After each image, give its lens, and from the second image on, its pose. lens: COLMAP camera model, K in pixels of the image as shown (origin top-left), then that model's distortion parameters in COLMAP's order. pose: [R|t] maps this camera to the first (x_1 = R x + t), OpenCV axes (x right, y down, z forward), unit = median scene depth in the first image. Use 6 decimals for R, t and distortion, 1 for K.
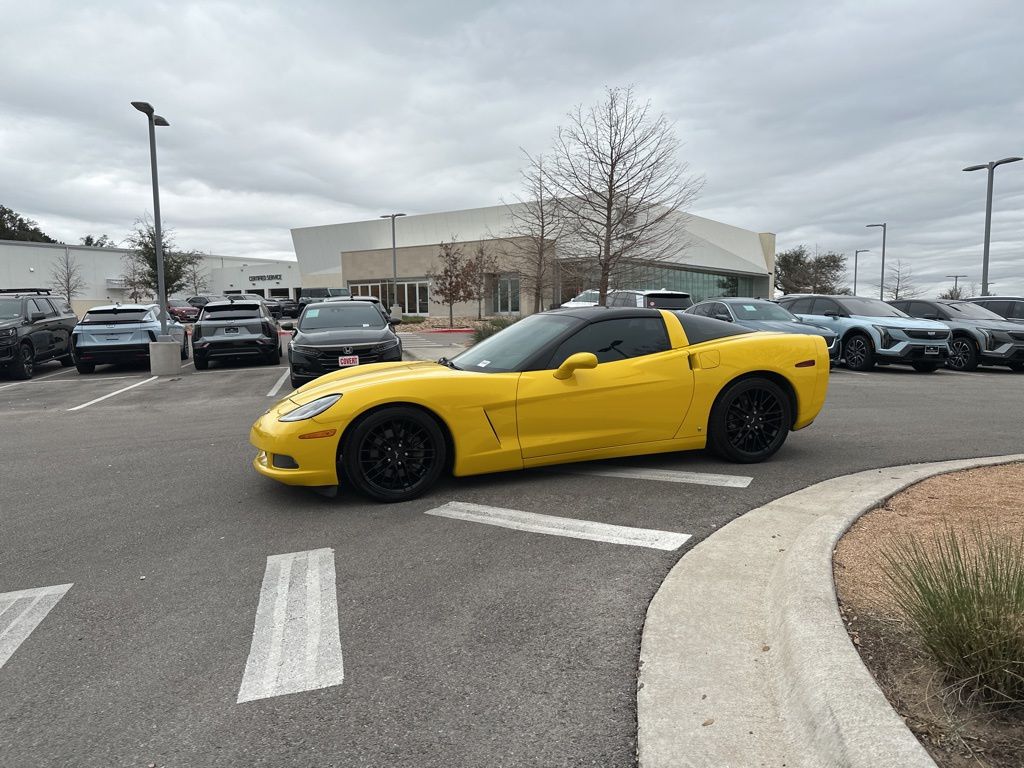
lens RADIAL K [[720.5, 0, 512.1], [0, 720.5, 388.7], [0, 0, 1]] dist [0.067090, -0.097215]
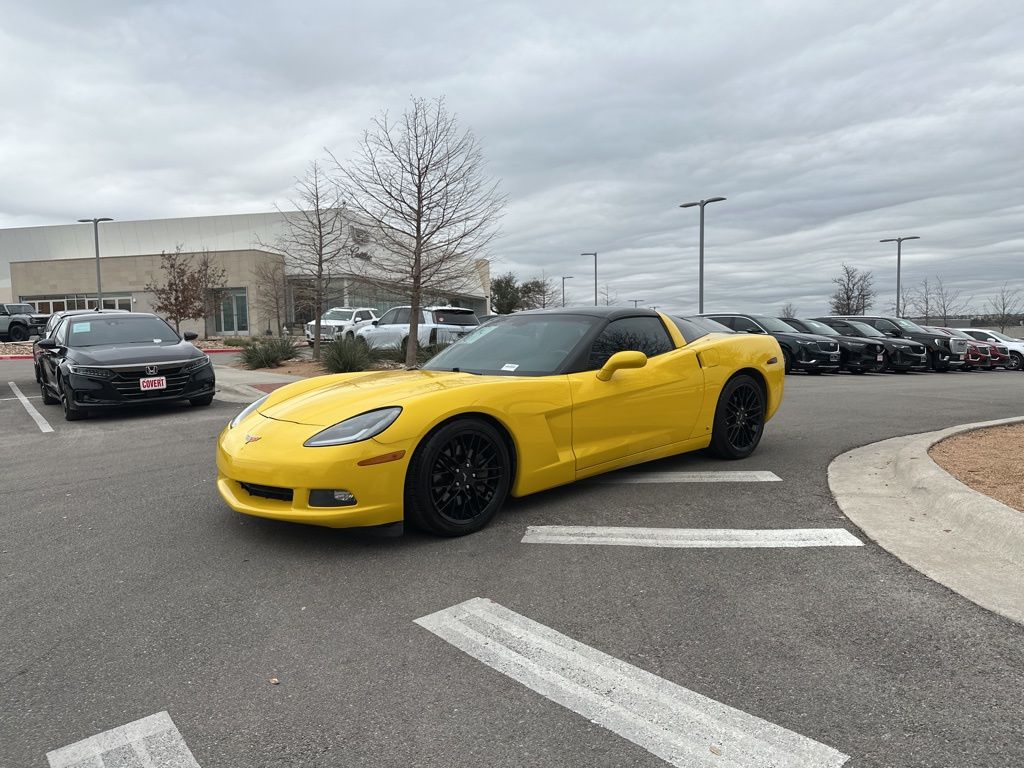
lens RADIAL K [[720.5, 0, 512.6], [0, 720.5, 381.5], [0, 0, 1]] dist [0.067090, -0.097215]
pose [[0.919307, -0.033467, 0.392116, -0.140673], [0.049176, 0.998337, -0.030083, 0.003321], [-0.390457, 0.046939, 0.919424, 0.070381]]
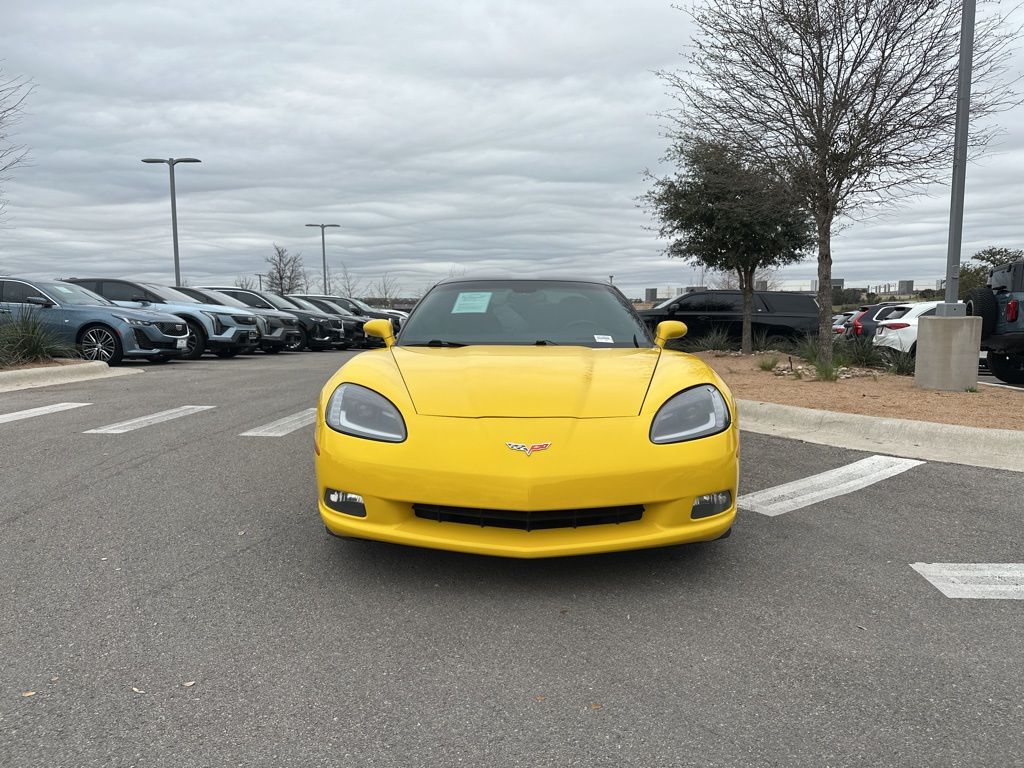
lens RADIAL K [[720.5, 0, 511.0], [0, 720.5, 409.6], [0, 0, 1]] dist [0.067090, -0.097215]
pose [[0.319410, -0.124059, 0.939461, -0.300703], [0.092214, 0.990757, 0.099481, -0.016951], [-0.943119, 0.054856, 0.327898, 0.310790]]
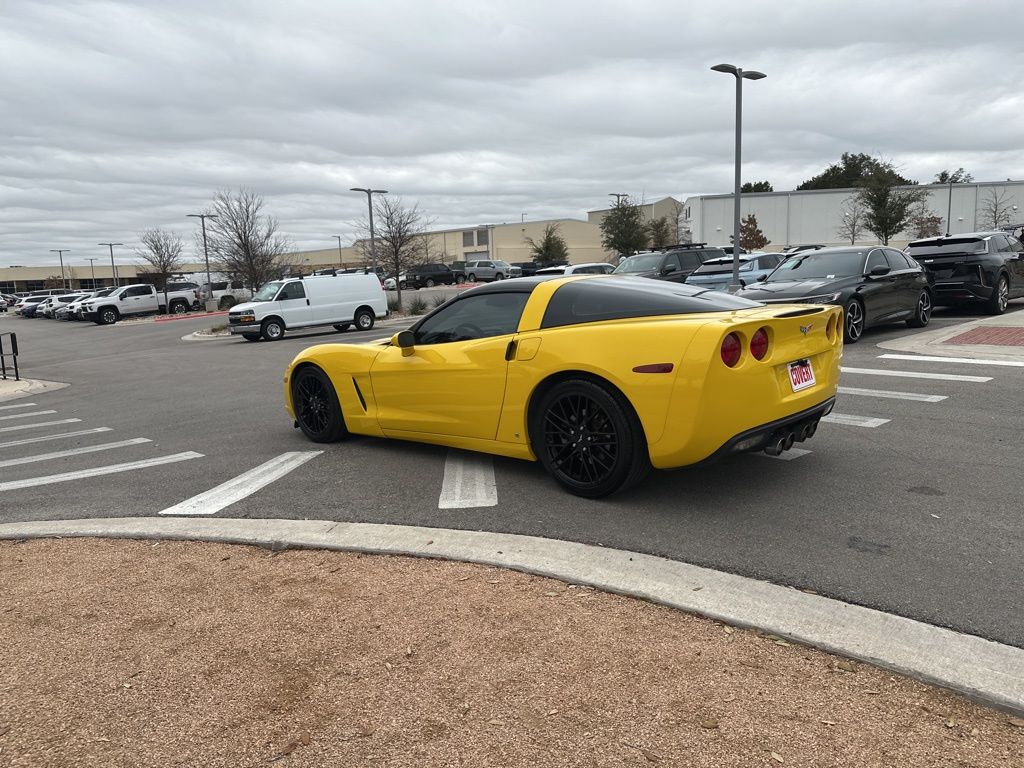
lens RADIAL K [[720.5, 0, 506.2], [0, 720.5, 387.3], [0, 0, 1]] dist [0.067090, -0.097215]
pose [[0.456689, 0.127503, -0.880442, 0.355701], [-0.054069, 0.991825, 0.115587, -0.032947], [0.887982, -0.005183, 0.459849, 0.235274]]
